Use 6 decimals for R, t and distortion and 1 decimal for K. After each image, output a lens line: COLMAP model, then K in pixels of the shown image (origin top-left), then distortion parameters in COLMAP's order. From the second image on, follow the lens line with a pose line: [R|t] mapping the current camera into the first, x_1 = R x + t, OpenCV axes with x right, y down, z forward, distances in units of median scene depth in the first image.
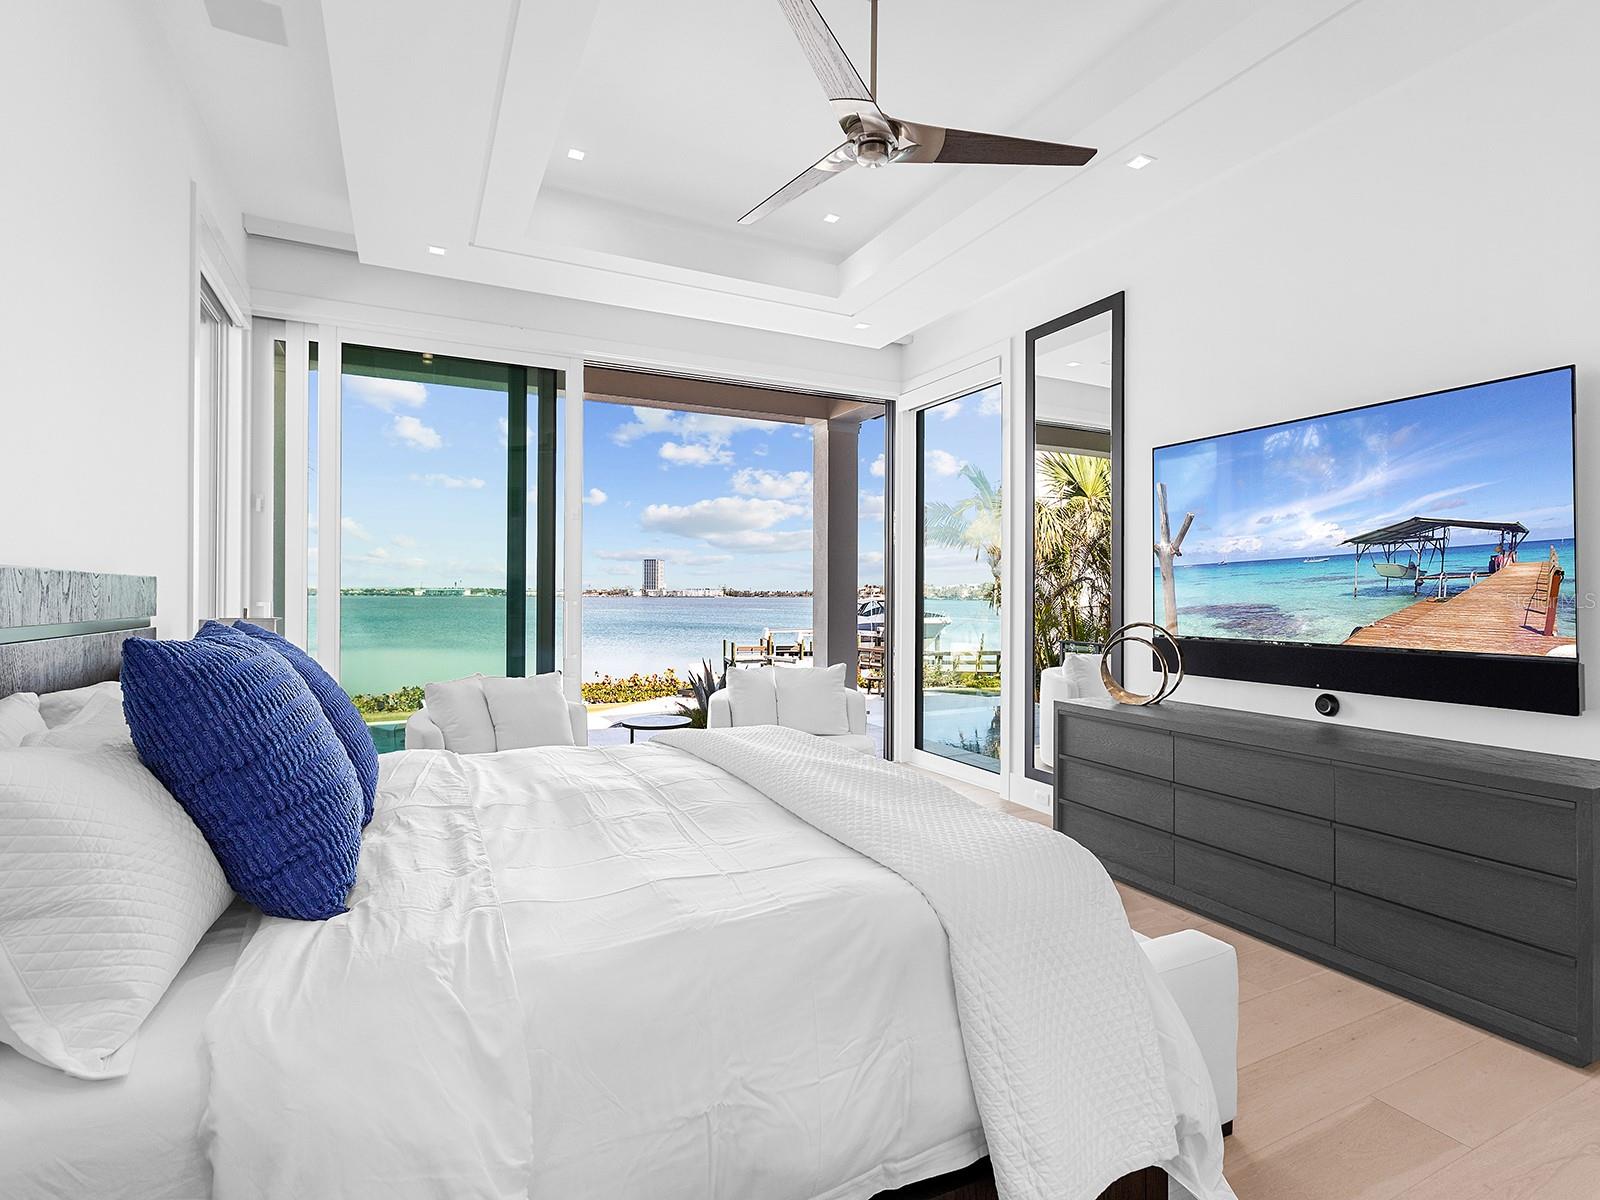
lens RADIAL K [[796.4, 0, 807.9], [0, 796.4, 597.8], [0, 0, 1]] dist [0.002084, -0.000038]
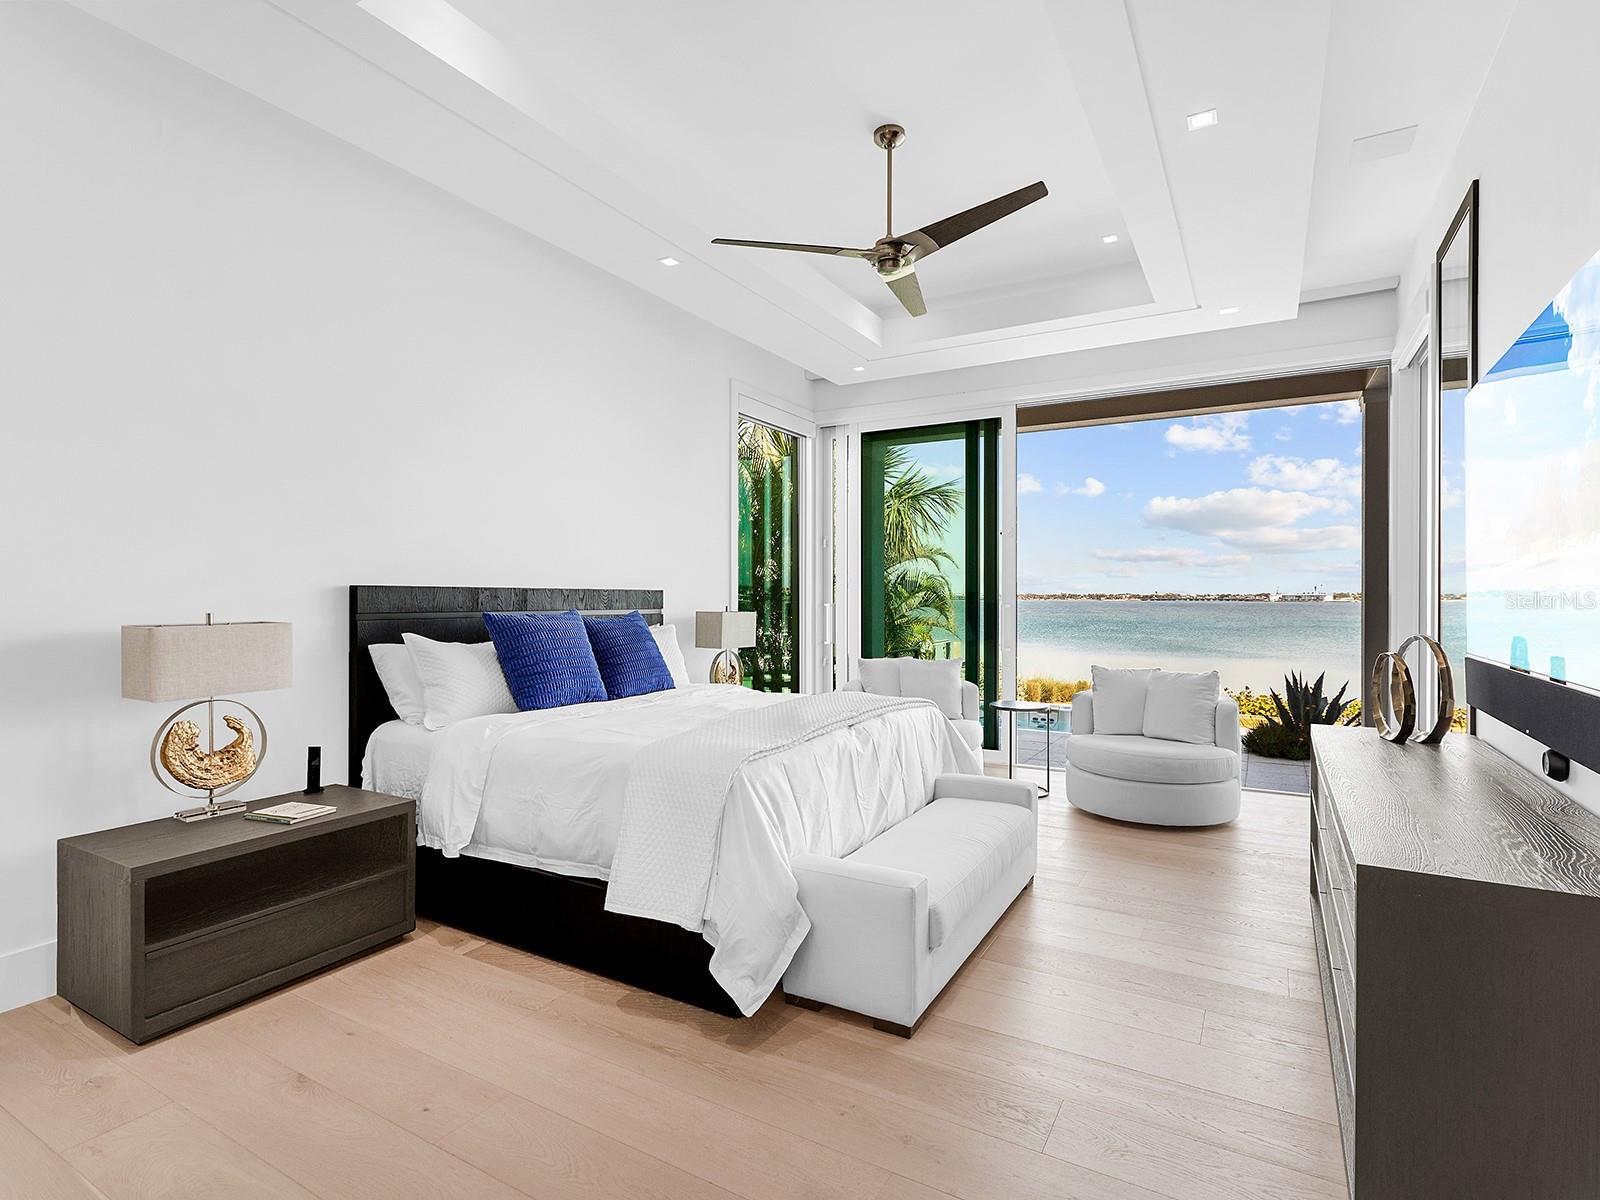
lens RADIAL K [[796.4, 0, 807.9], [0, 796.4, 597.8], [0, 0, 1]] dist [0.002084, -0.000038]
pose [[0.546551, -0.000931, -0.837425, 0.554883], [-0.004584, 0.999981, -0.004104, 0.000976], [0.837413, 0.006082, 0.546536, 0.078660]]
